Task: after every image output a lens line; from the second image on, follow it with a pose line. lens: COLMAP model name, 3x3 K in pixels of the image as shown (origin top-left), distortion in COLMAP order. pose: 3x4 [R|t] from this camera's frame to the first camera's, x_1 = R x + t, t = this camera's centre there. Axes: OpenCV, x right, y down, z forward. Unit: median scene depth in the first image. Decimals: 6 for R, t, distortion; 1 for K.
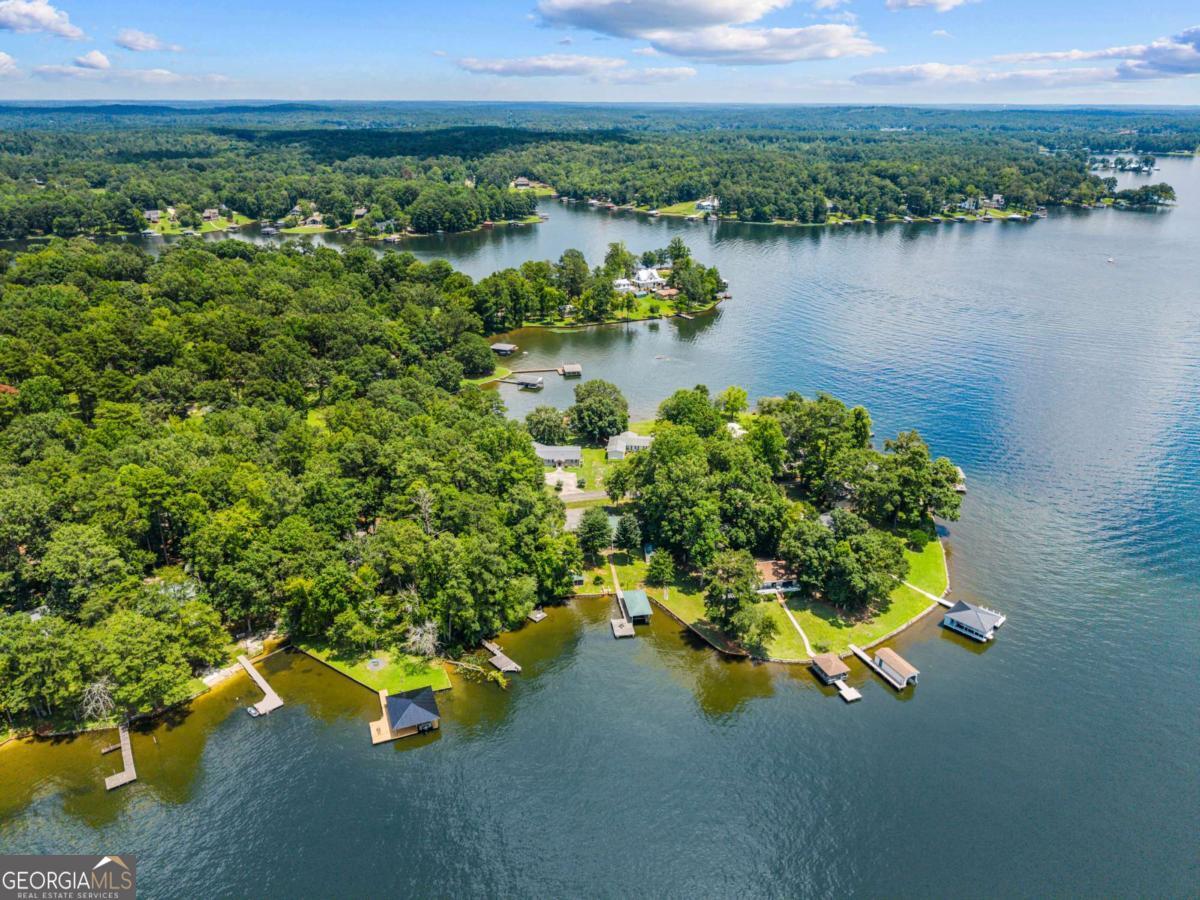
lens RADIAL K [[808.5, 0, 600.0], [0, 808.5, 450.0], [0, 0, 1]] dist [0.126713, -0.209697]
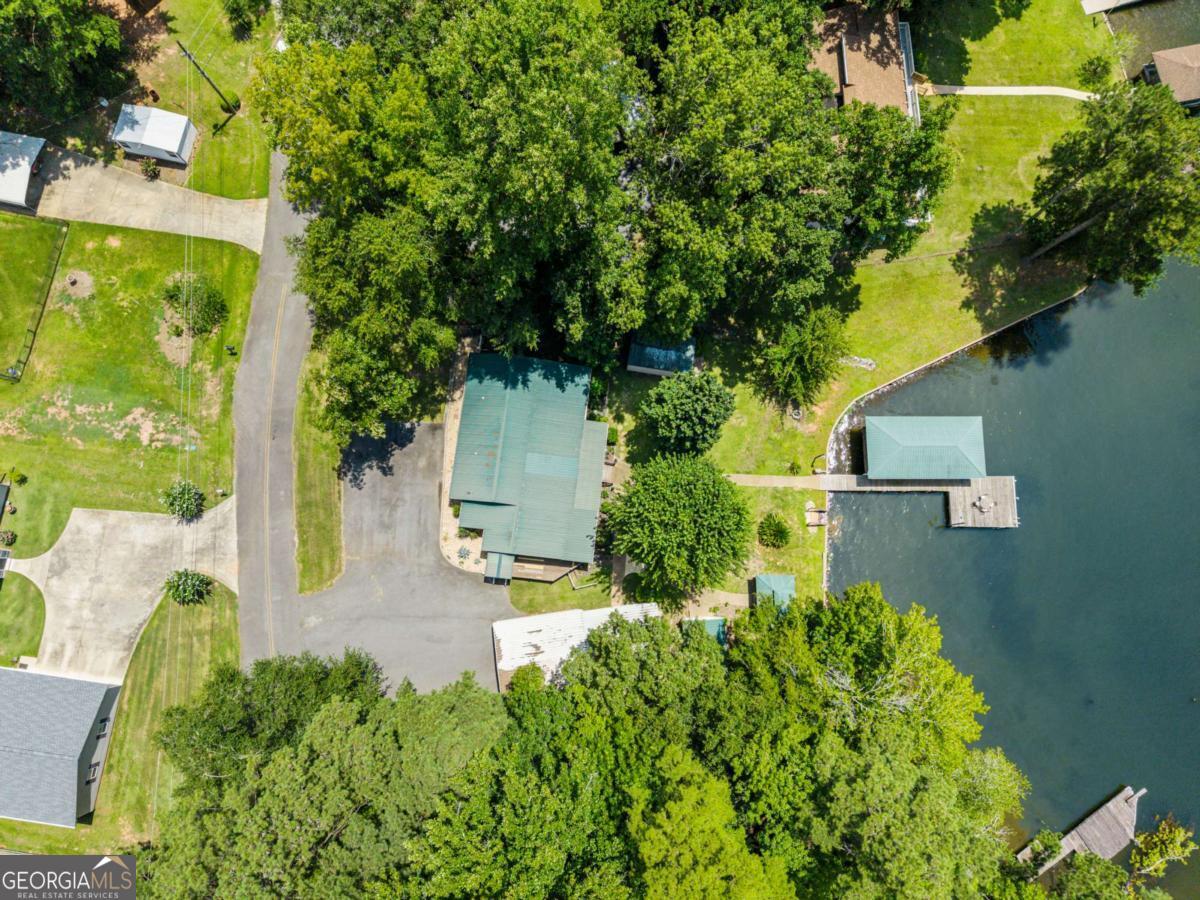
lens RADIAL K [[807.9, 0, 600.0], [0, 807.9, 450.0], [0, 0, 1]] dist [0.052952, -0.044423]
pose [[0.151619, -0.975294, 0.160663, -0.035044], [0.369240, 0.206661, 0.906065, -0.186865], [-0.916882, -0.078054, 0.391452, 0.912482]]
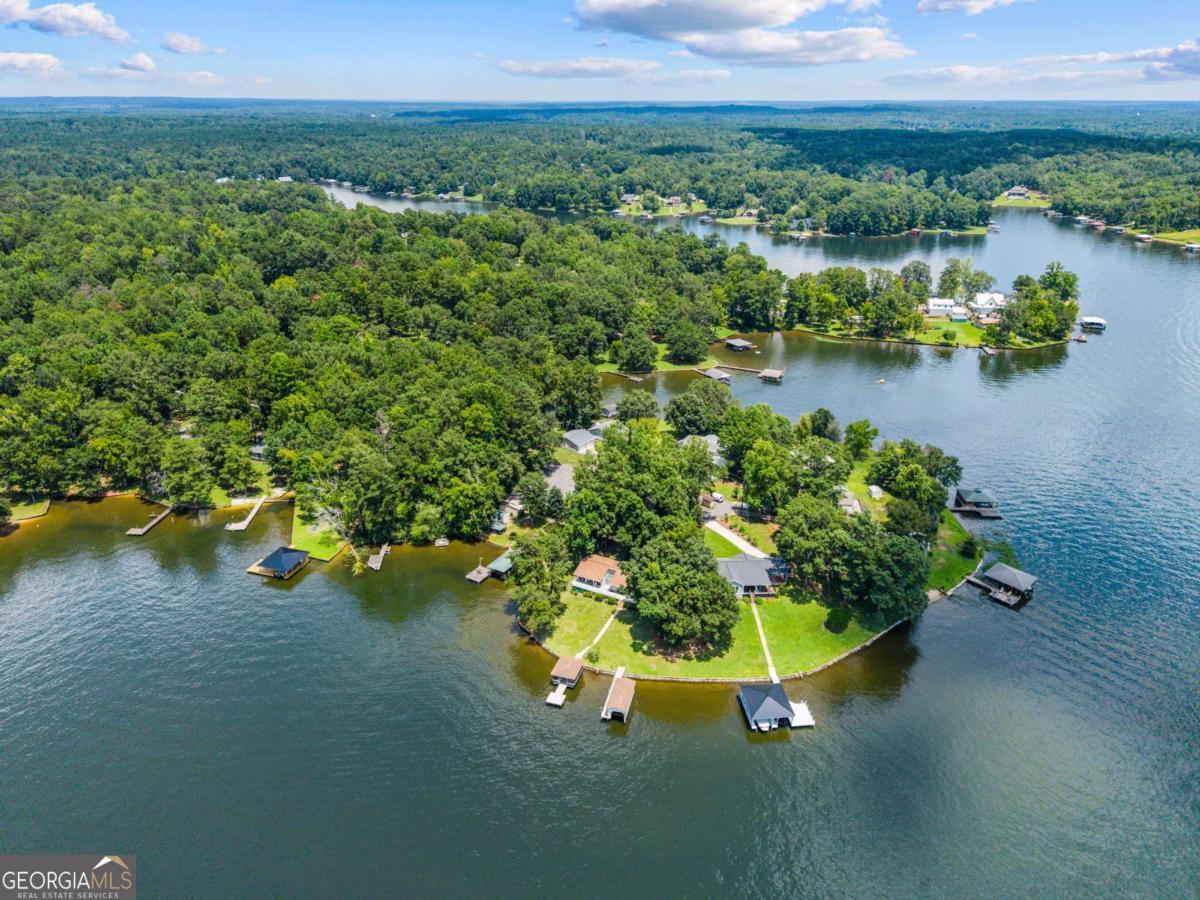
lens RADIAL K [[807.9, 0, 600.0], [0, 807.9, 450.0], [0, 0, 1]] dist [0.052952, -0.044423]
pose [[0.779937, 0.251579, -0.573068, 0.665039], [-0.250987, 0.964525, 0.081839, -0.068209], [0.573327, 0.080003, 0.815411, 0.161286]]
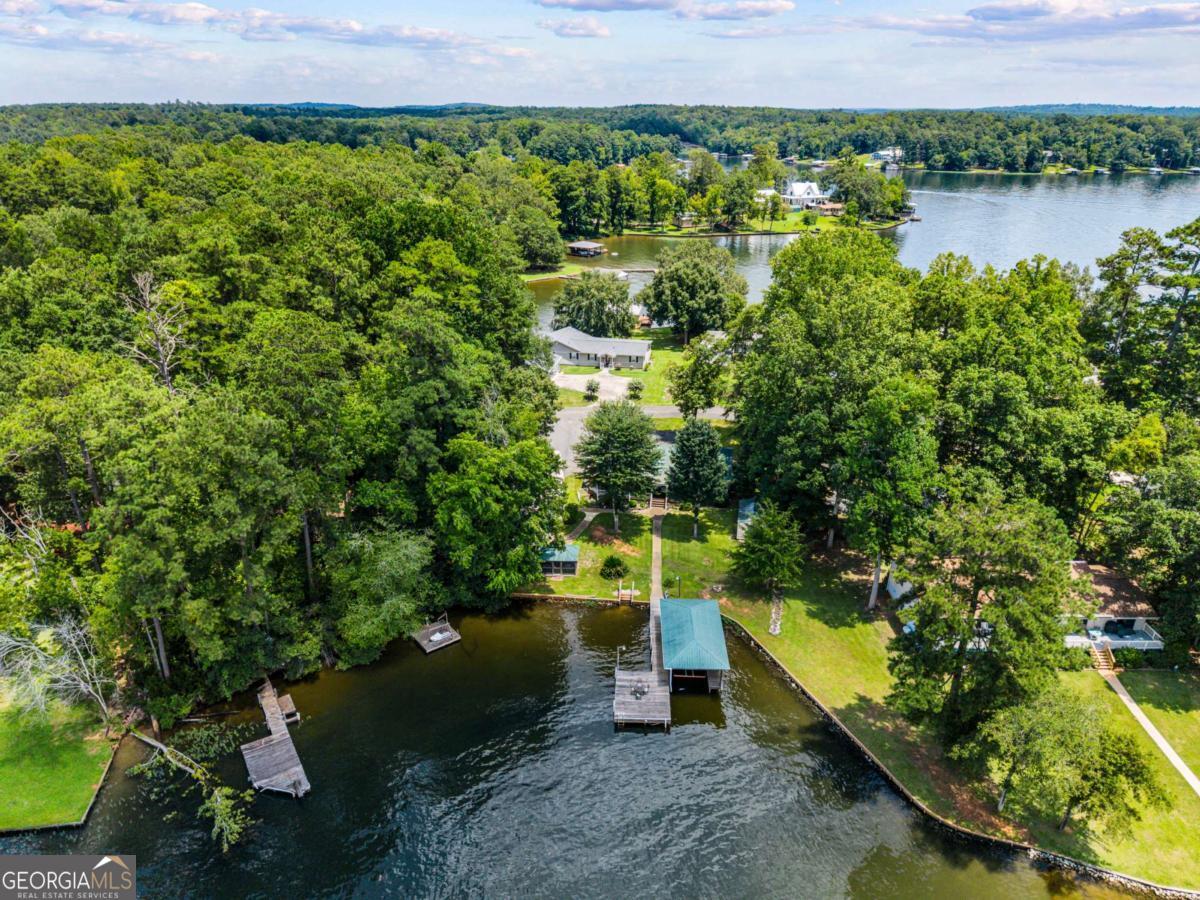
lens RADIAL K [[807.9, 0, 600.0], [0, 807.9, 450.0], [0, 0, 1]] dist [0.052952, -0.044423]
pose [[0.981557, 0.074532, -0.176043, 0.058244], [-0.076494, 0.997060, -0.004378, 0.099839], [0.175200, 0.017763, 0.984373, 0.569986]]
